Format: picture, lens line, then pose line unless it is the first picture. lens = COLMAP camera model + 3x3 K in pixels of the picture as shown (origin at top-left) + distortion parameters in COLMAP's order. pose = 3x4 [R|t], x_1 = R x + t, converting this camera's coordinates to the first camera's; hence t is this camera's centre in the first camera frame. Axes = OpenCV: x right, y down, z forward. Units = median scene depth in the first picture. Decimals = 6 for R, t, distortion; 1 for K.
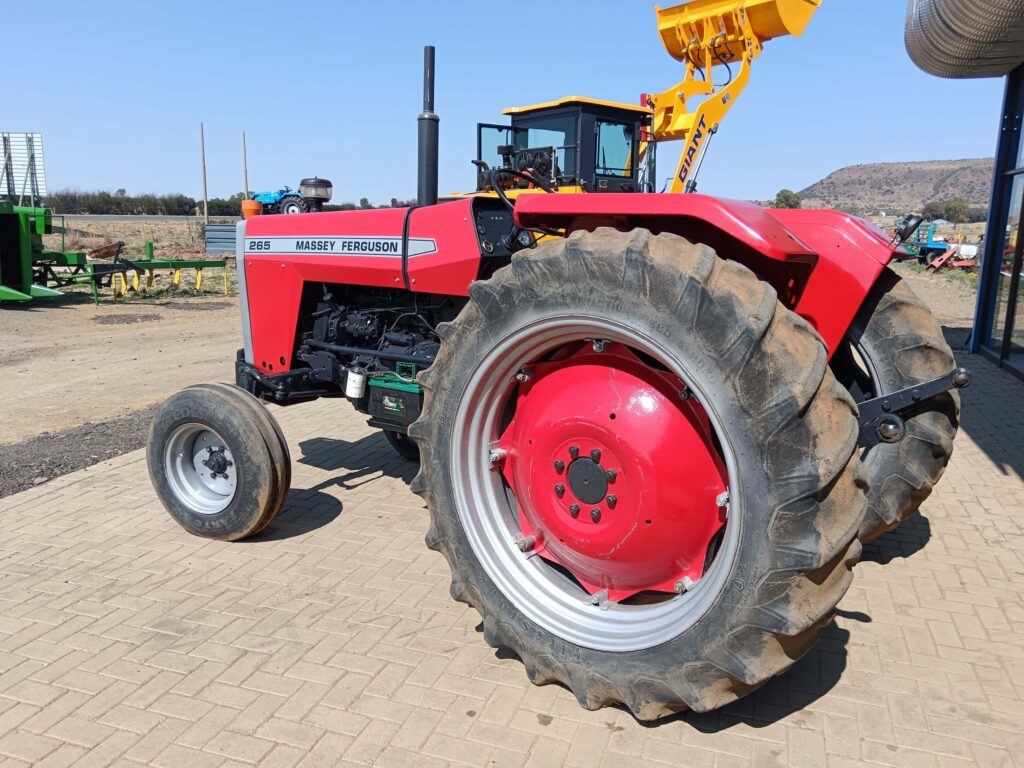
lens RADIAL K [[797.0, 0, 511.1], [0, 797.0, 384.4], [0, 0, 1]] dist [-0.001947, -0.001521]
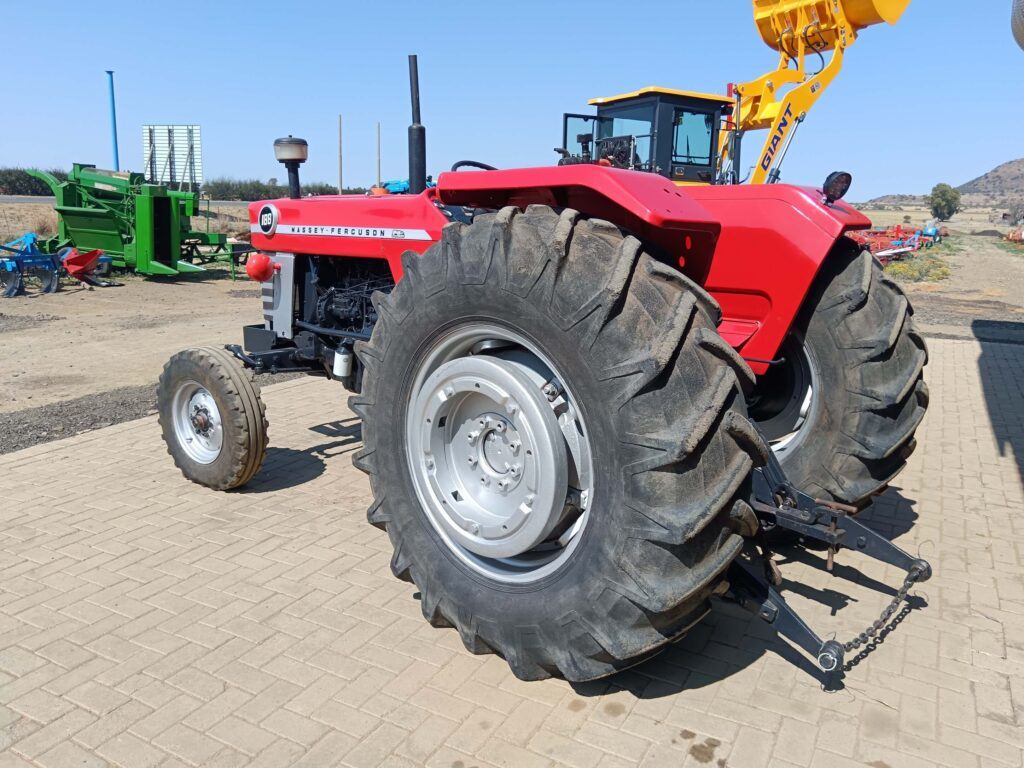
lens RADIAL K [[797.0, 0, 511.1], [0, 797.0, 384.4], [0, 0, 1]] dist [-0.001947, -0.001521]
pose [[0.986767, 0.046866, -0.155221, 0.069619], [-0.045289, 0.998880, 0.013683, 0.020093], [0.155688, -0.006472, 0.987785, -0.057115]]
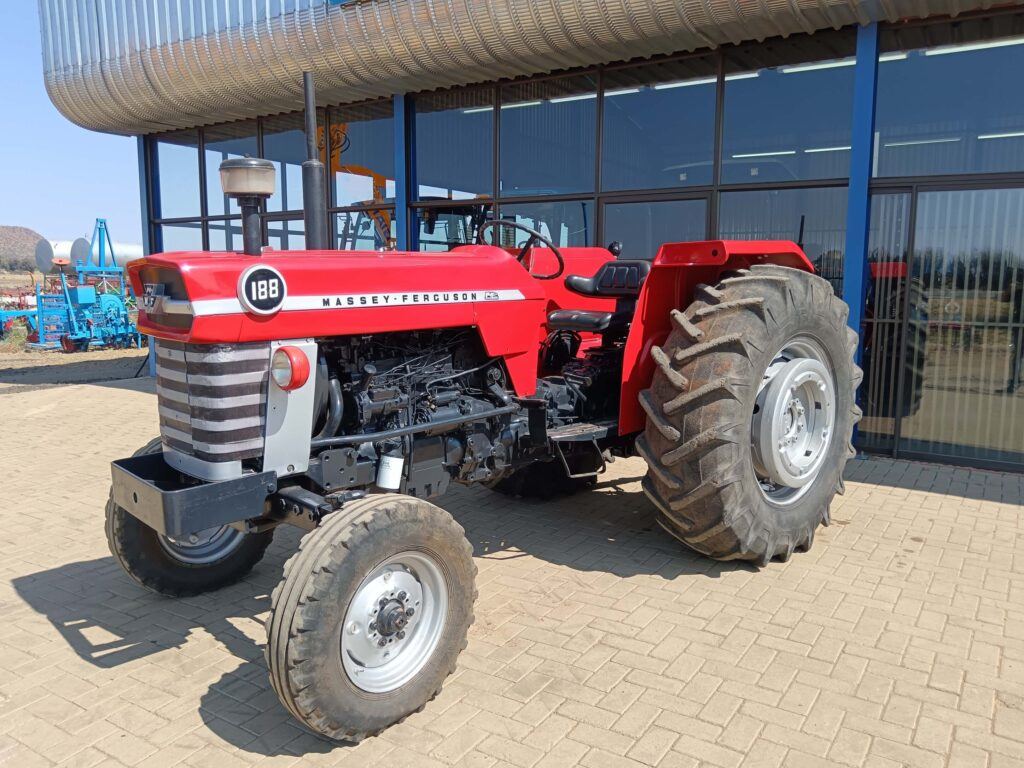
lens RADIAL K [[797.3, 0, 515.3], [0, 797.3, 383.5], [0, 0, 1]] dist [0.001039, -0.008839]
pose [[0.235878, -0.141321, 0.961452, -0.427509], [0.198794, 0.975464, 0.094610, -0.042799], [-0.951232, 0.168815, 0.258184, 0.242349]]
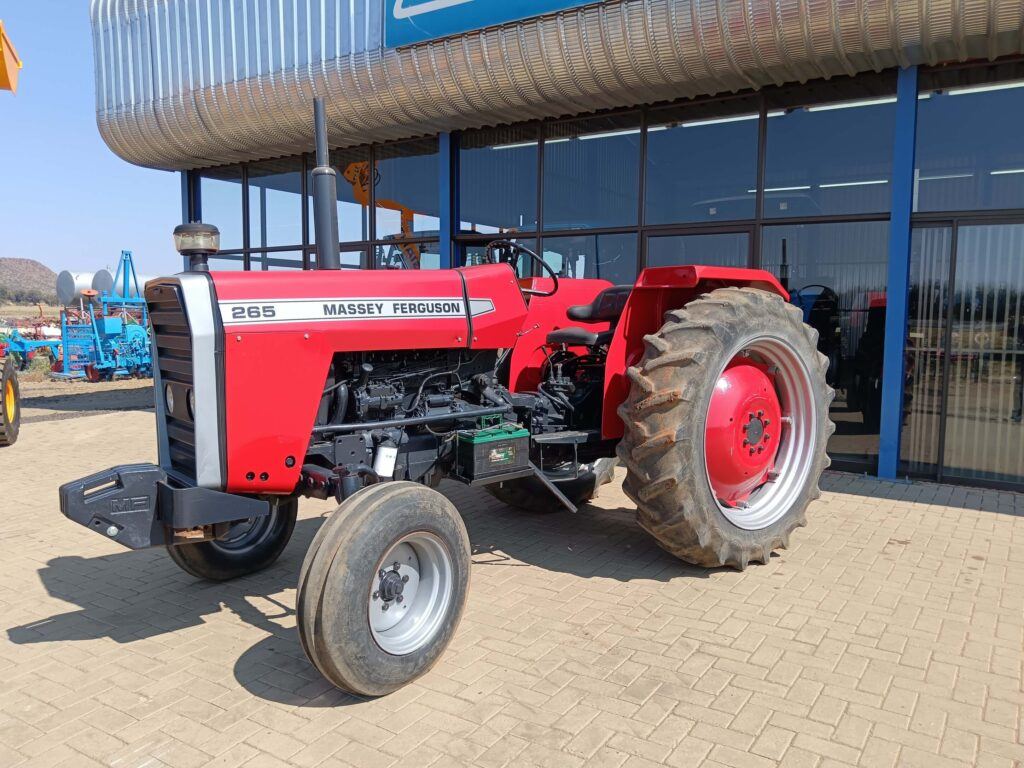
lens RADIAL K [[797.0, 0, 511.1], [0, 797.0, 384.4], [0, 0, 1]] dist [-0.001947, -0.001521]
pose [[0.239247, -0.103001, 0.965480, -0.461509], [0.196958, 0.978833, 0.055619, -0.049035], [-0.950773, 0.176853, 0.254469, 0.284447]]
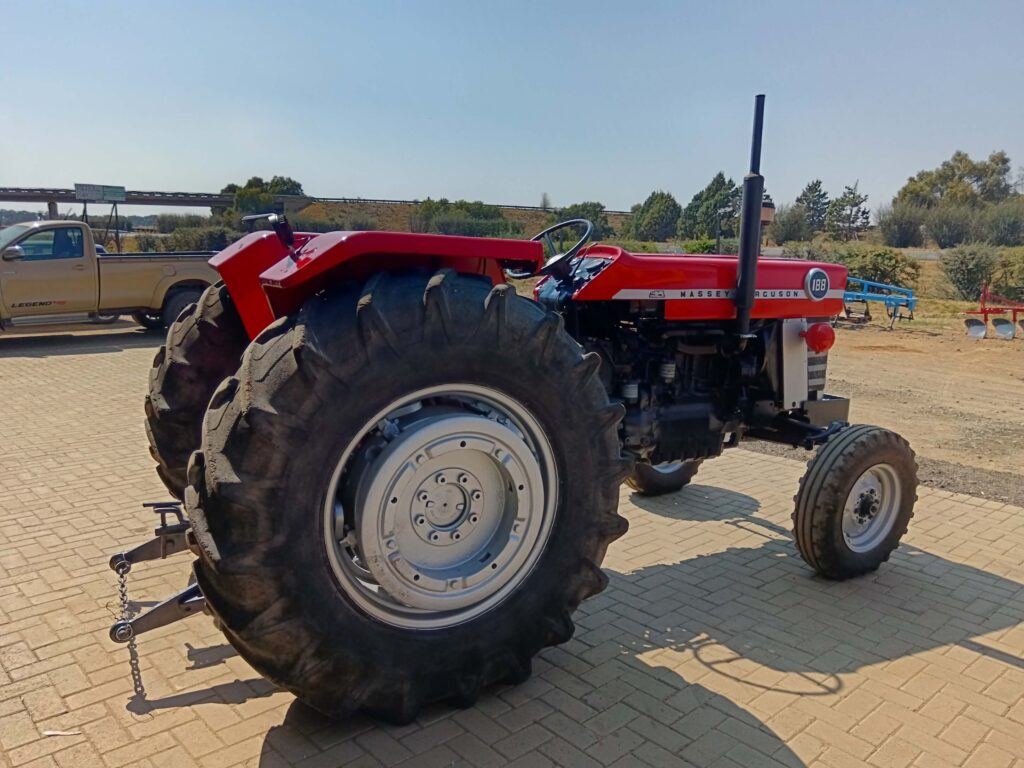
lens RADIAL K [[797.0, 0, 511.1], [0, 797.0, 384.4], [0, 0, 1]] dist [-0.001947, -0.001521]
pose [[-0.465589, 0.136548, -0.874404, 0.369102], [-0.202876, 0.945247, 0.255635, -0.105270], [0.861434, 0.296416, -0.412394, 0.509247]]
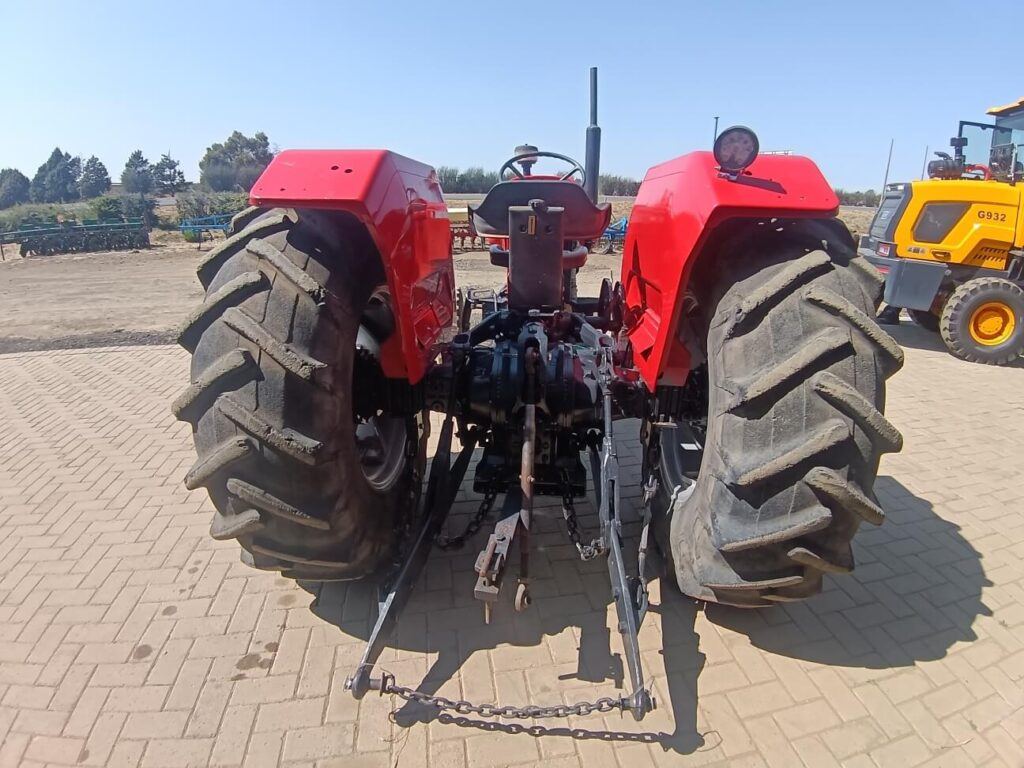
lens RADIAL K [[506.1, 0, 512.0], [0, 506.1, 384.0], [0, 0, 1]] dist [-0.080194, -0.006768]
pose [[0.496775, 0.301064, -0.813987, 0.253638], [-0.180390, 0.953239, 0.242476, -0.024250], [0.848925, 0.026380, 0.527855, 0.176598]]
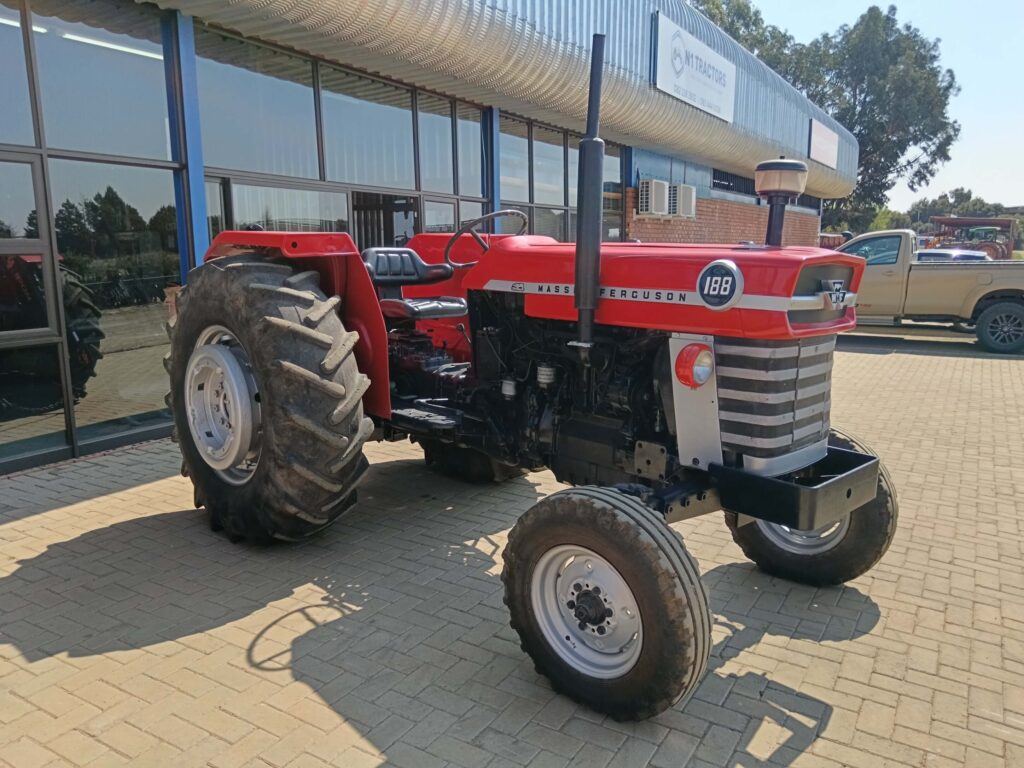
lens RADIAL K [[797.0, 0, 511.1], [0, 797.0, 384.4], [0, 0, 1]] dist [-0.001947, -0.001521]
pose [[-0.979129, -0.041130, 0.199035, -0.107579], [0.035038, 0.930486, 0.364647, -0.155032], [-0.200197, 0.364010, -0.909625, 0.755129]]
